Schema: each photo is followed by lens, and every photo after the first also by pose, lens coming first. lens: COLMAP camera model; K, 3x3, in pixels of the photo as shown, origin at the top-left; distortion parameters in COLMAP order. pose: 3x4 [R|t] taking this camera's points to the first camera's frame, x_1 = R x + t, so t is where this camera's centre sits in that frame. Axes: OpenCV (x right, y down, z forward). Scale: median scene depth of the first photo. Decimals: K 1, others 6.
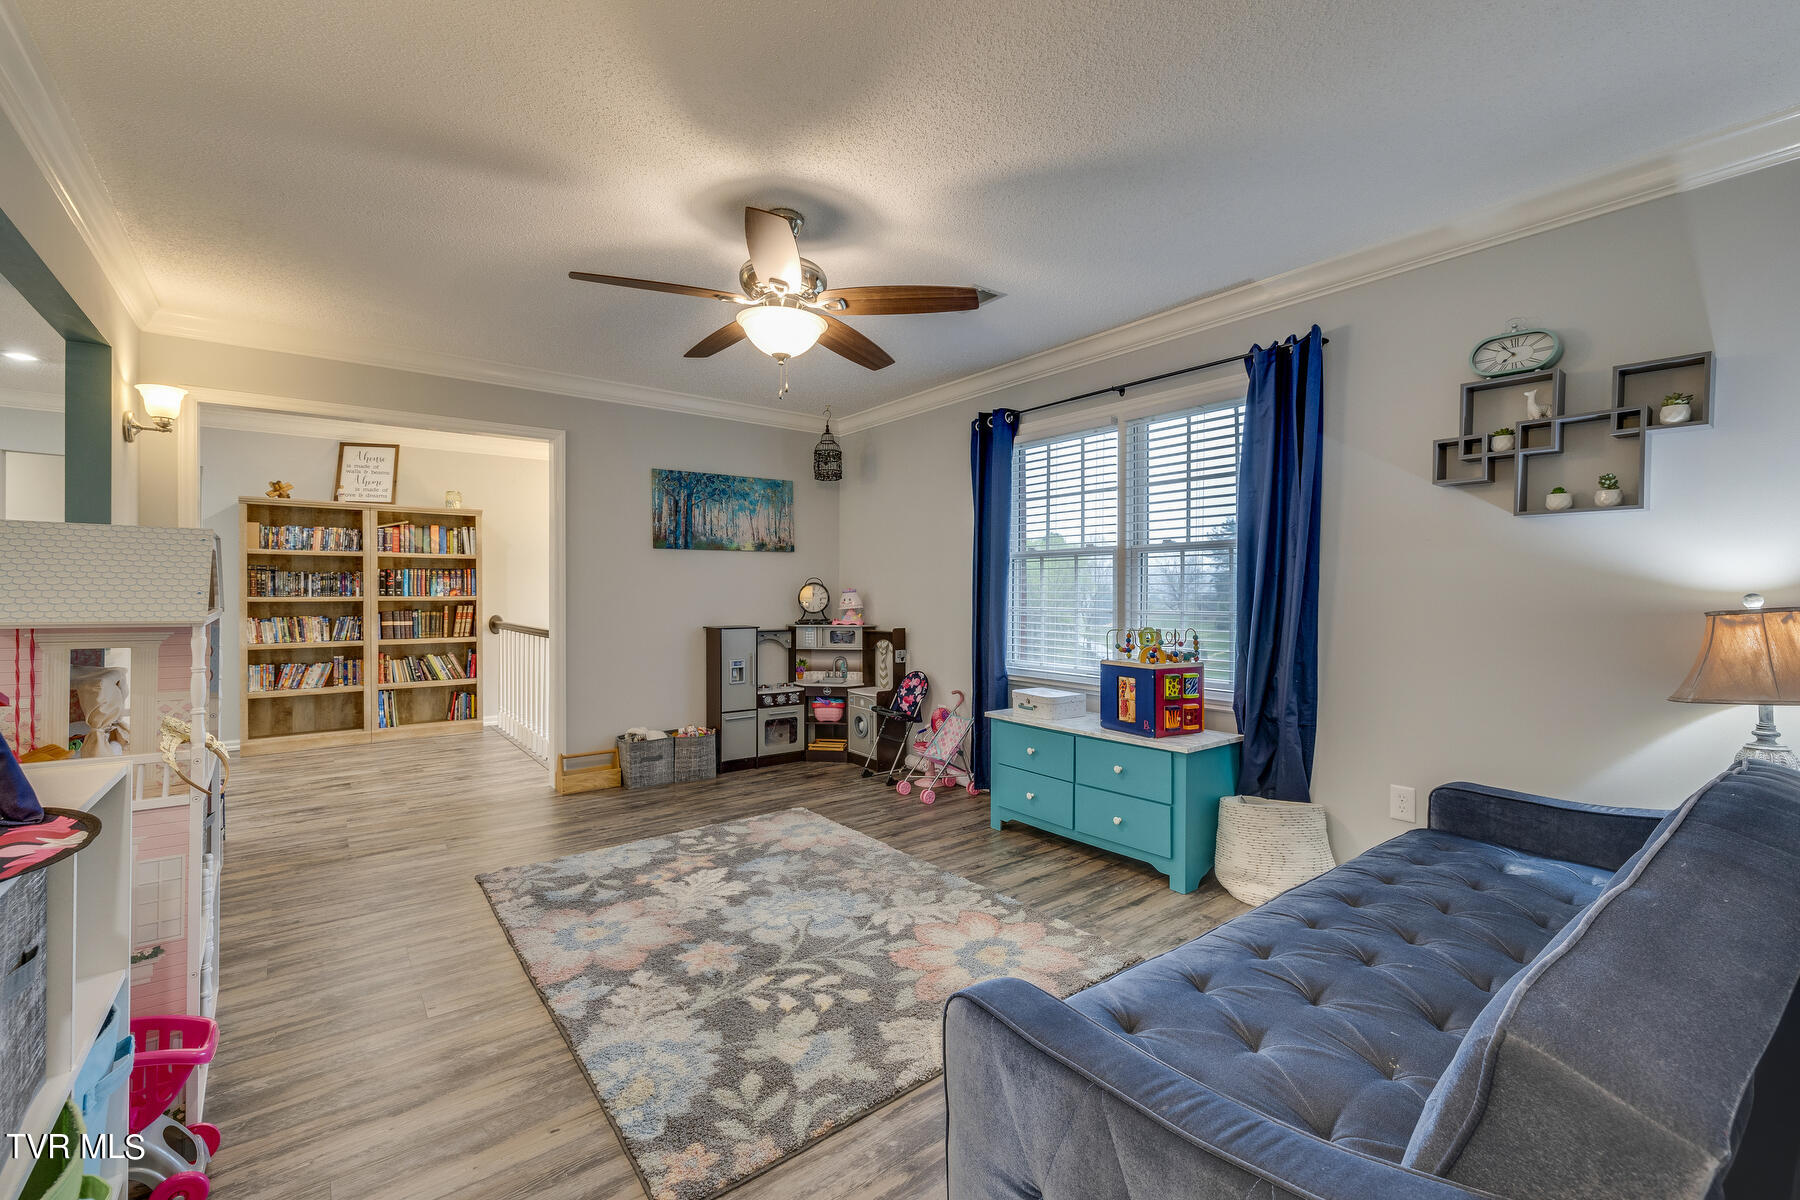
lens RADIAL K [[758.6, 0, 904.2], [0, 758.6, 593.1], [0, 0, 1]] dist [0.000775, 0.000268]
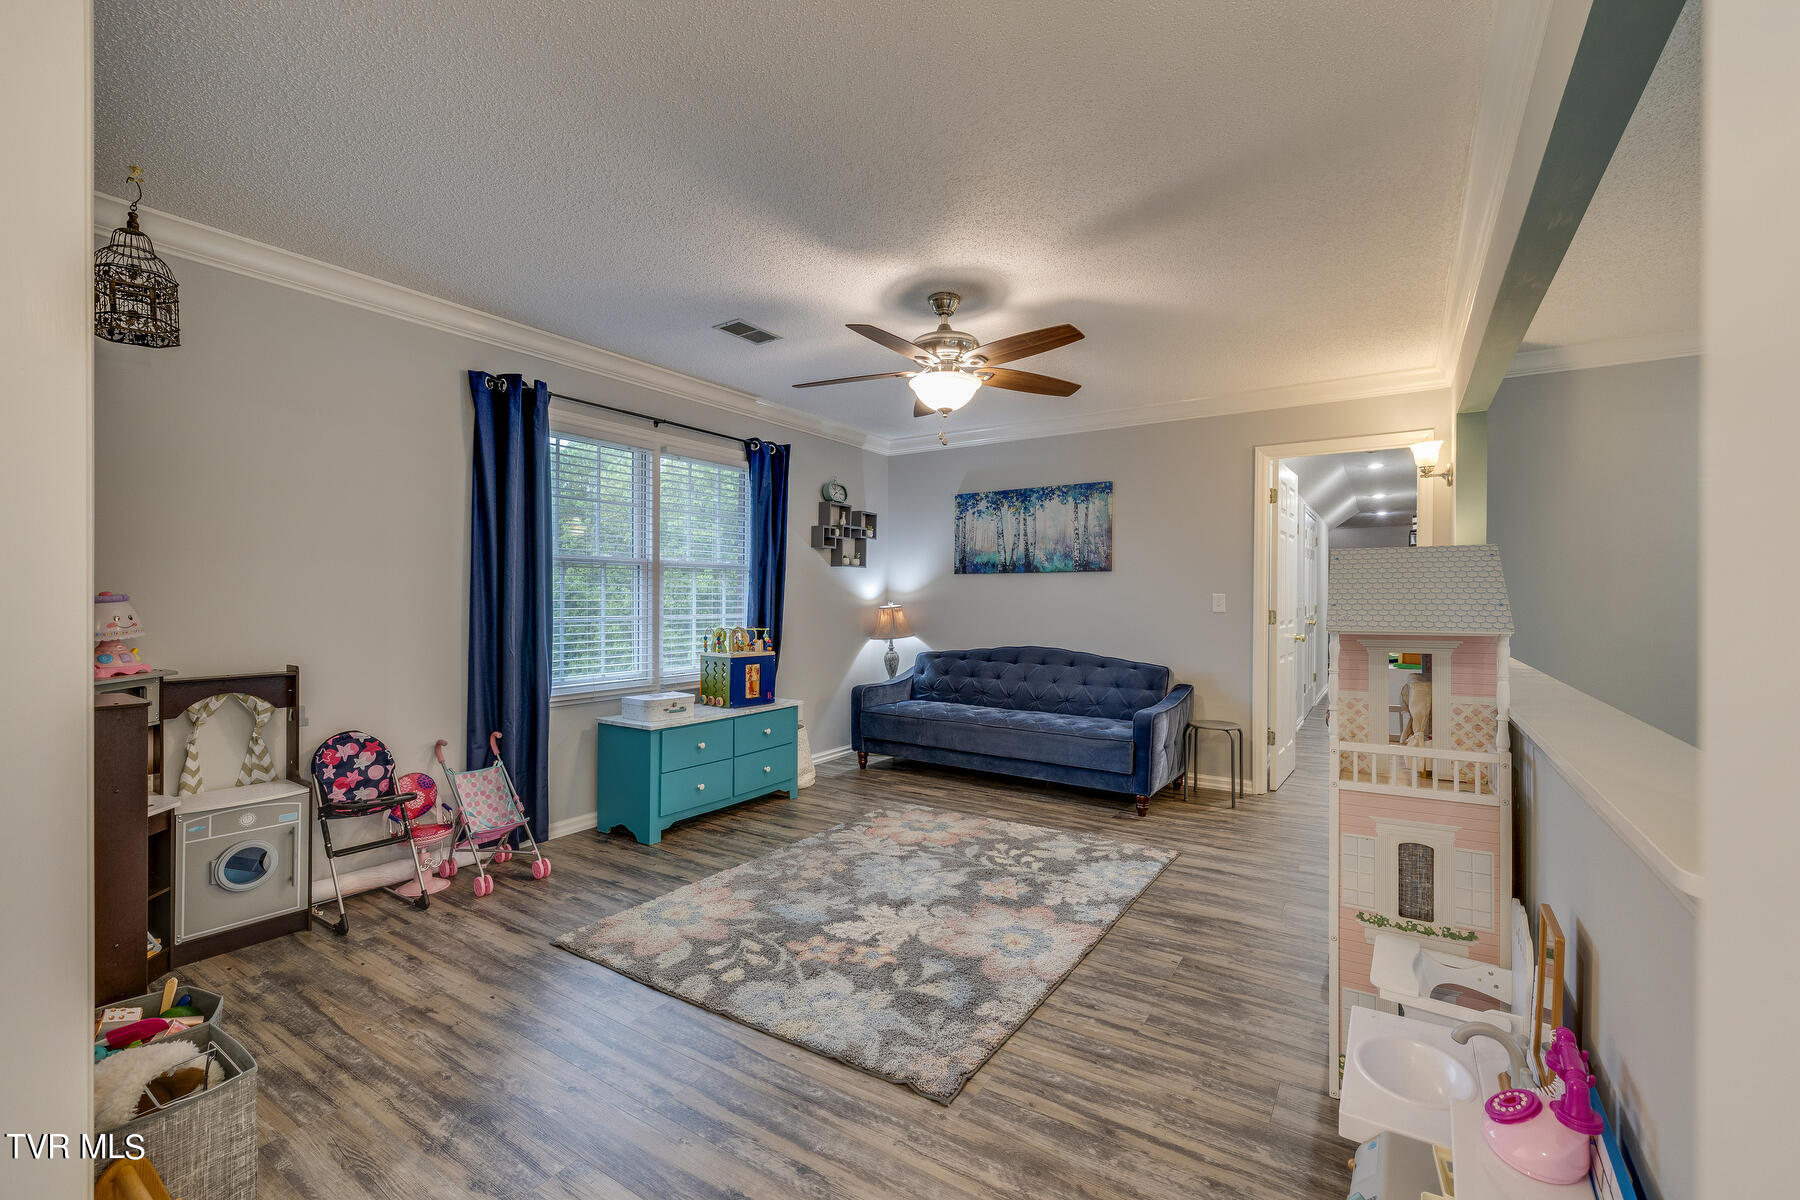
lens RADIAL K [[758.6, 0, 906.1], [0, 758.6, 602.4], [0, 0, 1]] dist [0.000775, 0.000268]
pose [[-0.318979, -0.006784, 0.947737, -1.149180], [-0.001722, 0.999977, 0.006579, -0.007712], [-0.947760, 0.000466, -0.318984, 1.272616]]
